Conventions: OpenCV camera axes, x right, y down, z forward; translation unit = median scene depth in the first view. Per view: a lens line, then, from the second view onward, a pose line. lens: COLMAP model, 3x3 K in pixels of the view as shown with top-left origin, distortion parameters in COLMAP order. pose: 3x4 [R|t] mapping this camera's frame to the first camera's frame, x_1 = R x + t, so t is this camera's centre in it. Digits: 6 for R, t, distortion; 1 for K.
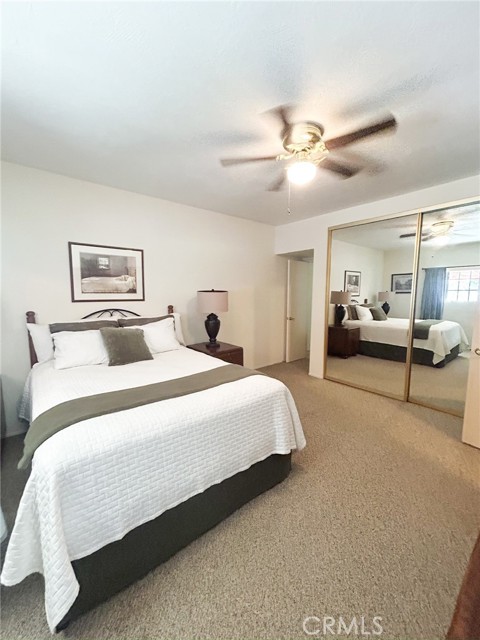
lens RADIAL K [[259.6, 0, 240.4], [0, 259.6, 319.0], [0, 0, 1]] dist [0.000156, 0.000007]
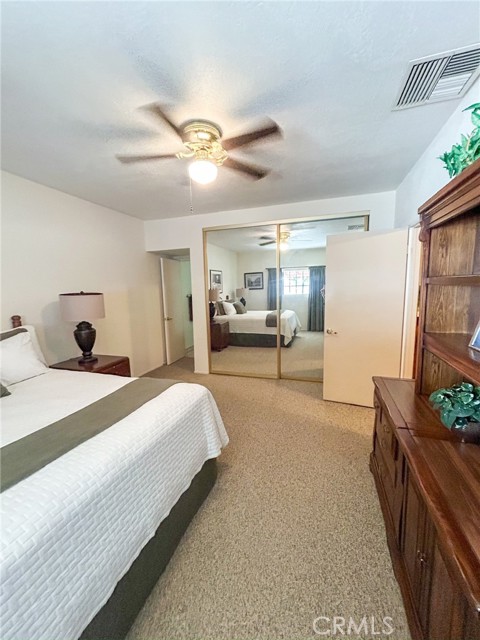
lens RADIAL K [[259.6, 0, 239.3], [0, 259.6, 320.5], [0, 0, 1]] dist [0.000156, 0.000007]
pose [[0.846815, -0.091124, 0.524024, -0.119276], [0.084131, 0.995760, 0.037201, -0.013442], [-0.525192, 0.012584, 0.850891, 0.055241]]
